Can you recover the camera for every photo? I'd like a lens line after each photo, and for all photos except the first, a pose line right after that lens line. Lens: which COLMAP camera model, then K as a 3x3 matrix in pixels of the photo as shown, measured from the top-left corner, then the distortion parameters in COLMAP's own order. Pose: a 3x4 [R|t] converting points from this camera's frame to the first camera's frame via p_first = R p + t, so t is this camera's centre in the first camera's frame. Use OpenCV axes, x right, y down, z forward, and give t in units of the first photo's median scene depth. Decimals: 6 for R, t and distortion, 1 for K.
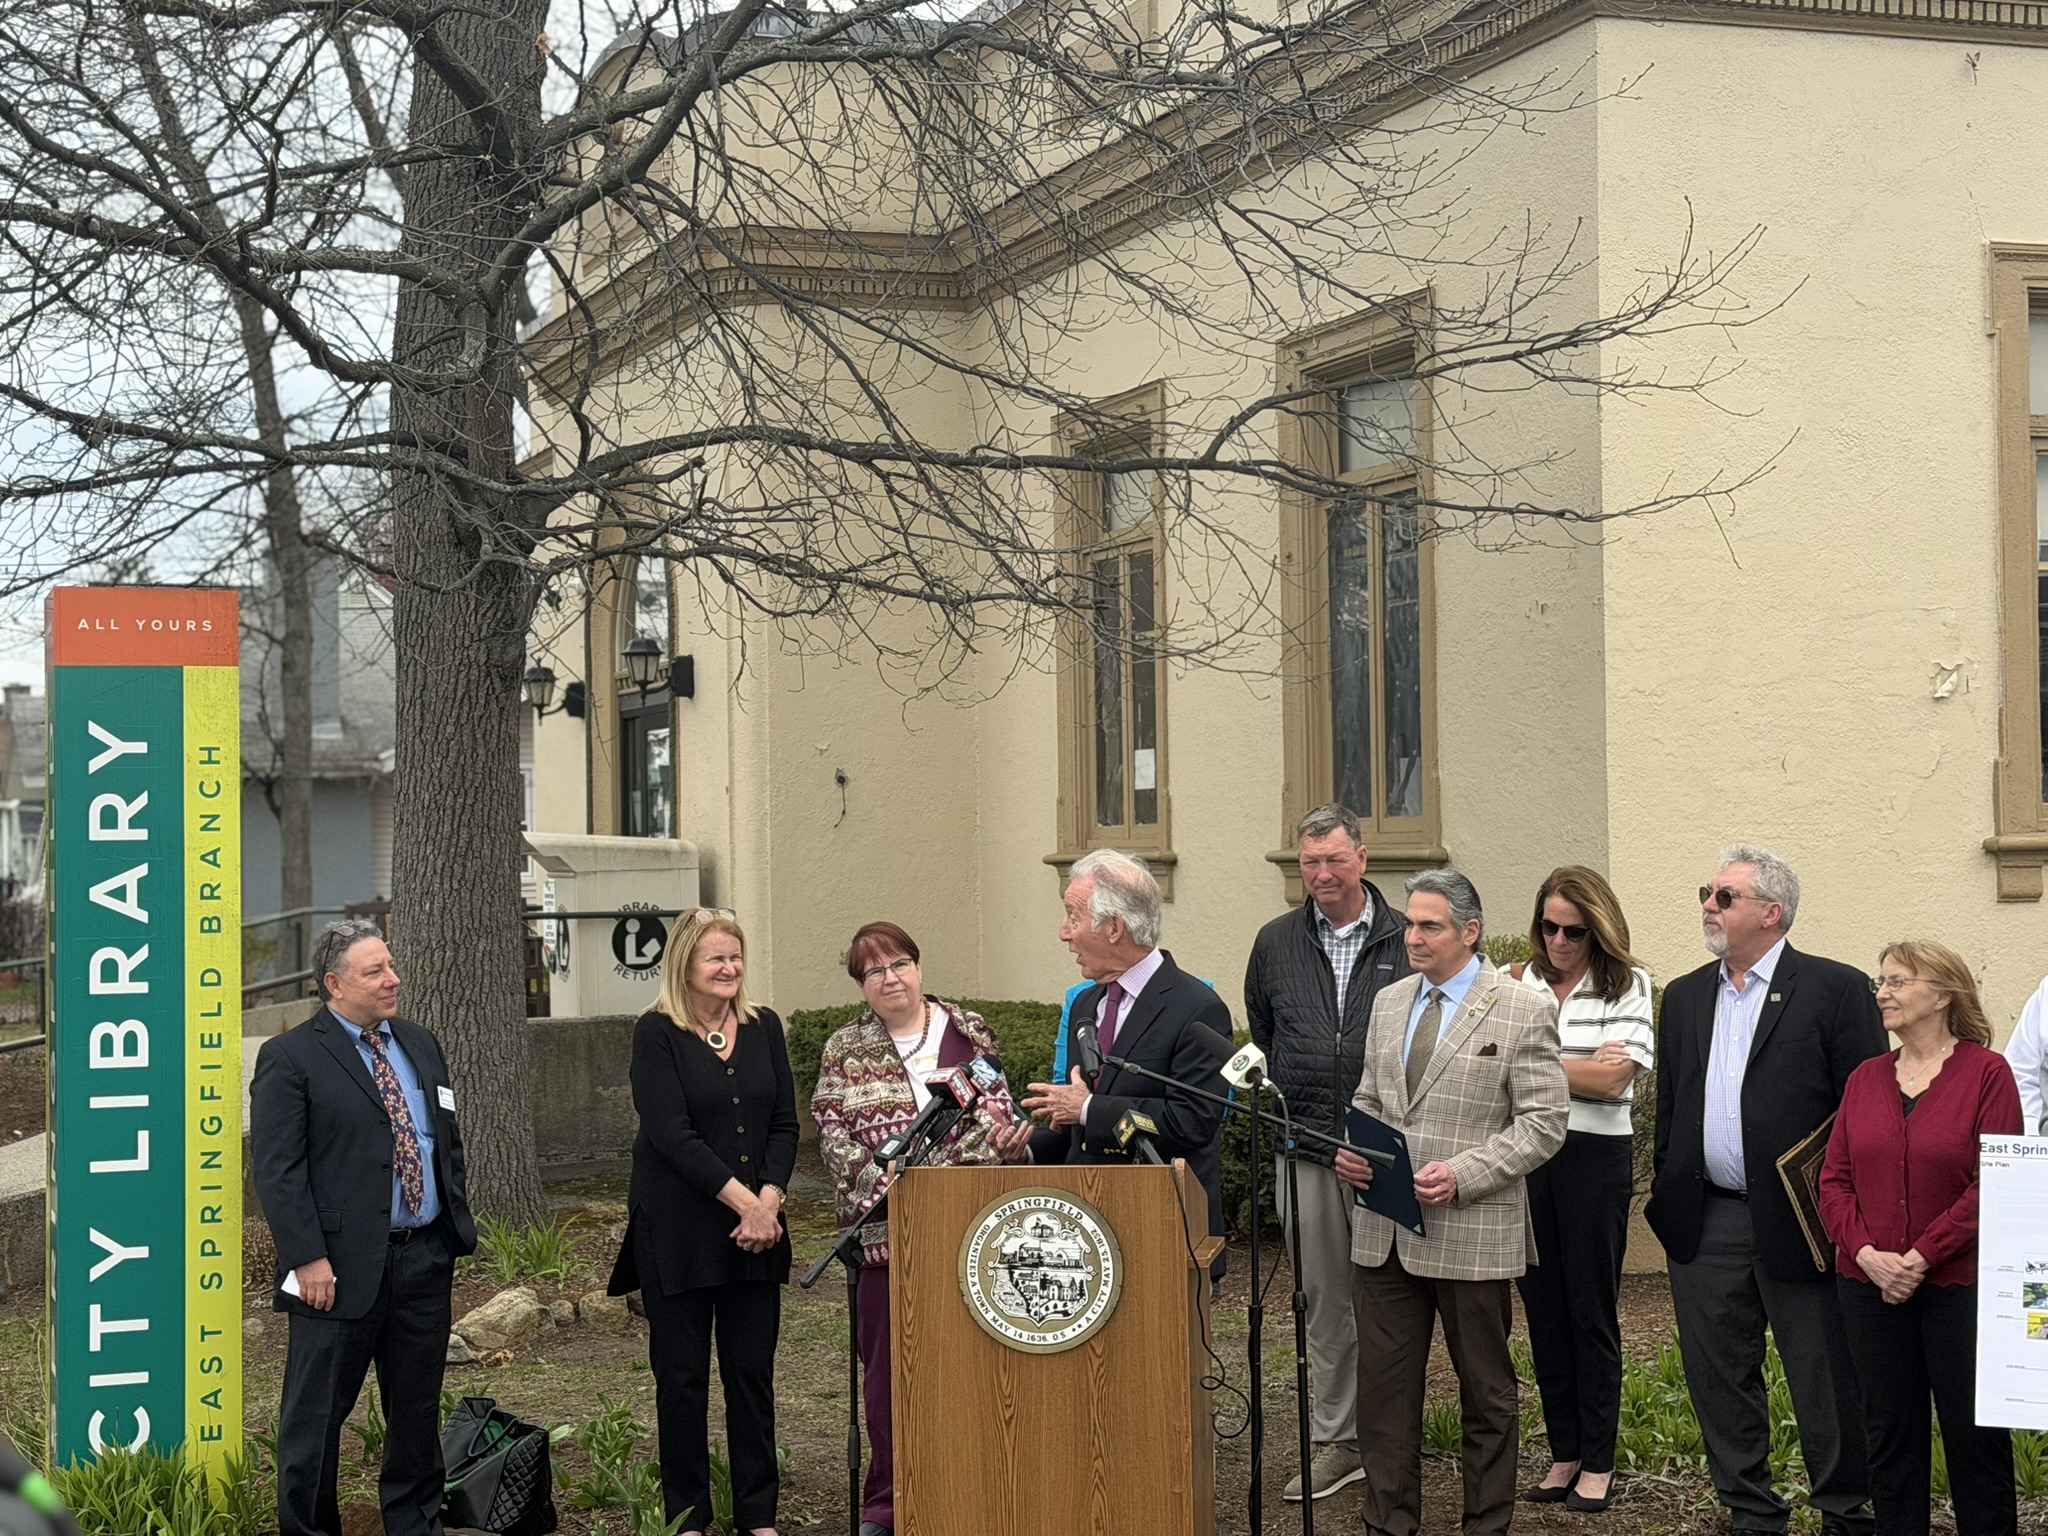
lens RADIAL K [[3383.8, 0, 1030.5], [0, 3383.8, 786.9], [0, 0, 1]] dist [0.168983, -0.212401]
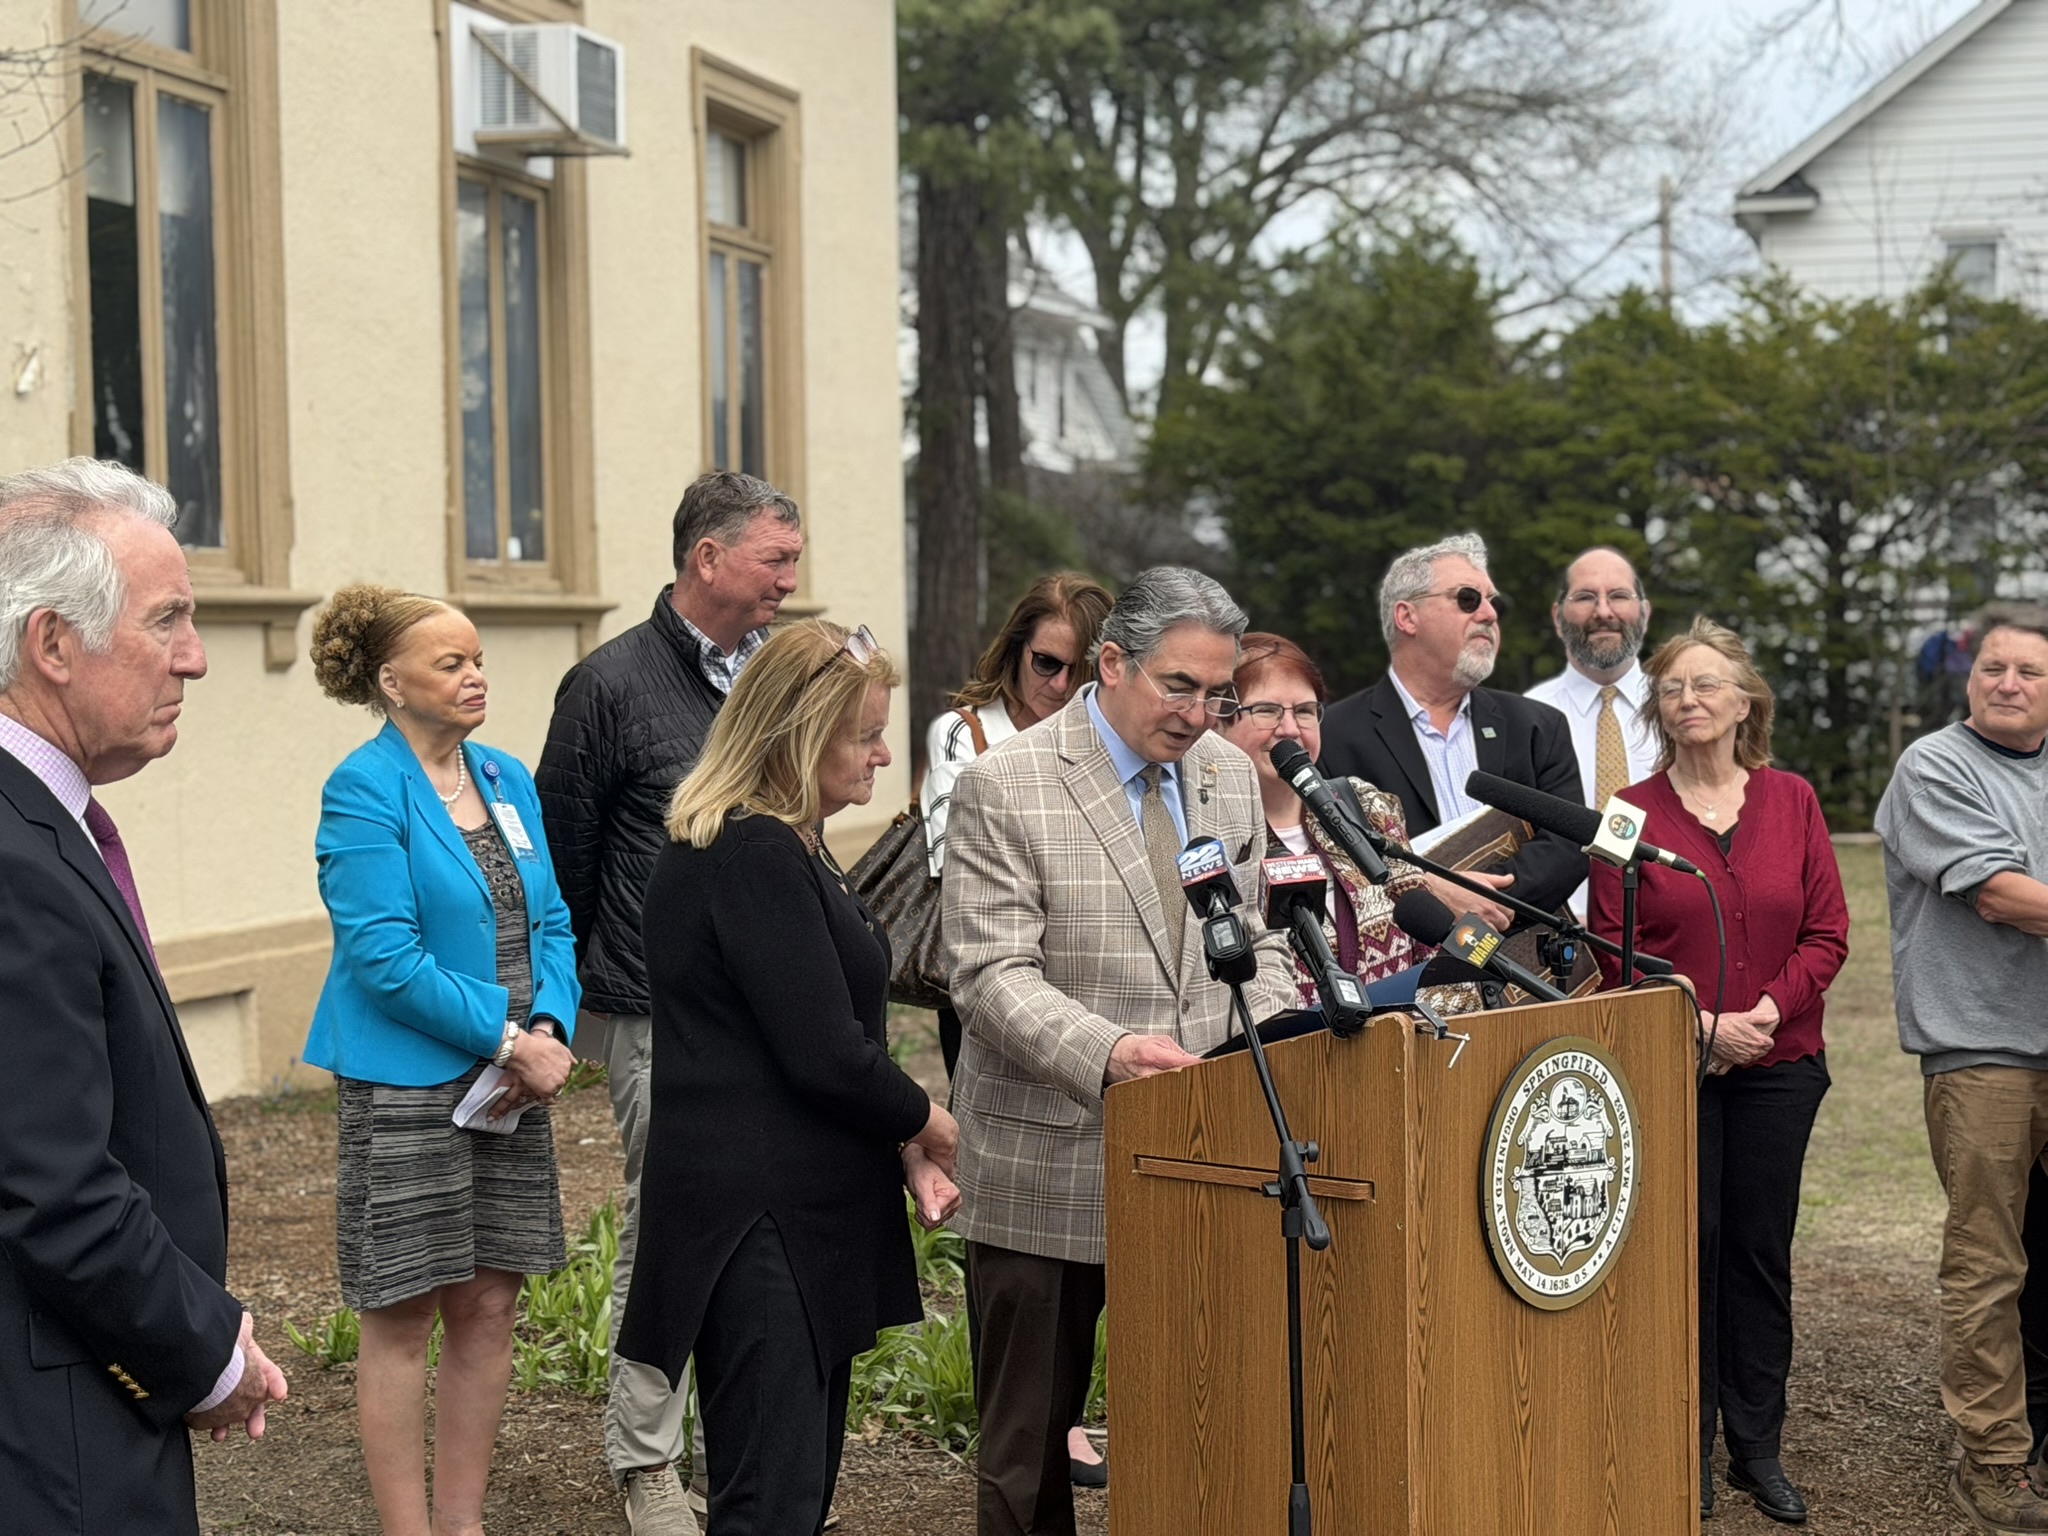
lens RADIAL K [[4071.2, 0, 1024.0], [0, 4071.2, 768.0], [0, 0, 1]] dist [0.078485, 0.386919]
pose [[0.566462, -0.017946, 0.823892, -0.531044], [-0.011958, 0.999479, 0.029993, 0.040216], [-0.824001, -0.026842, 0.565952, 0.545302]]
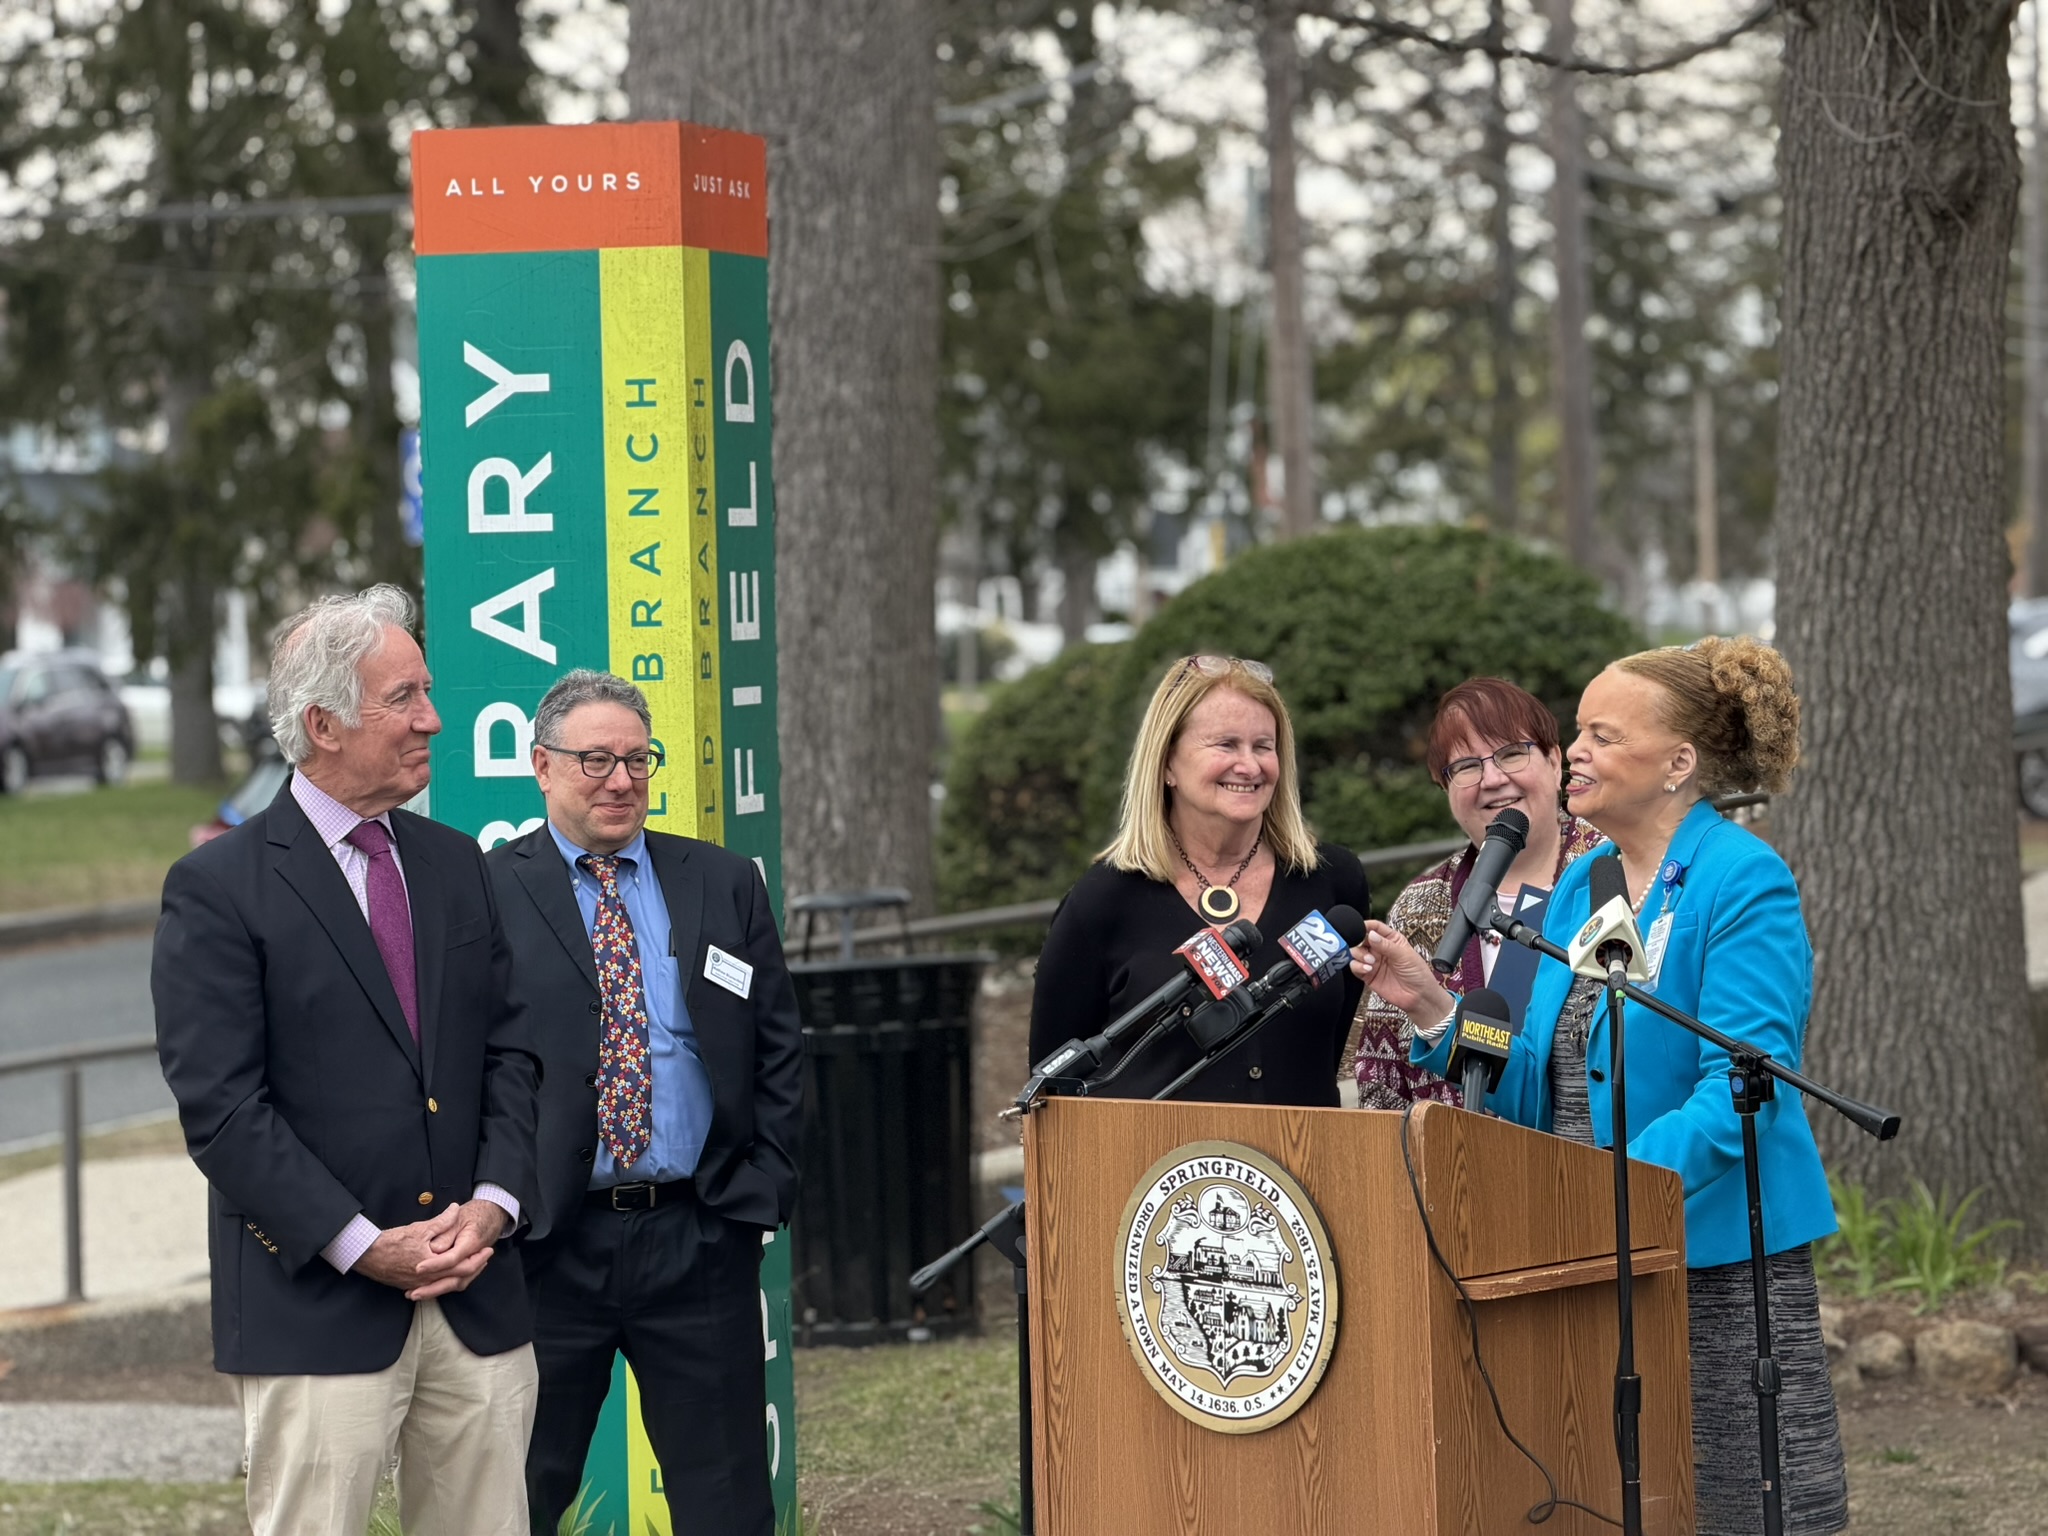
lens RADIAL K [[6282.7, 0, 1024.0], [0, 6282.7, 768.0], [0, 0, 1]] dist [0.204282, 1.005536]
pose [[0.826145, 0.011013, -0.563350, 0.460775], [0.022904, 0.998326, 0.053105, -0.000366], [0.562992, -0.056776, 0.824510, 0.099003]]
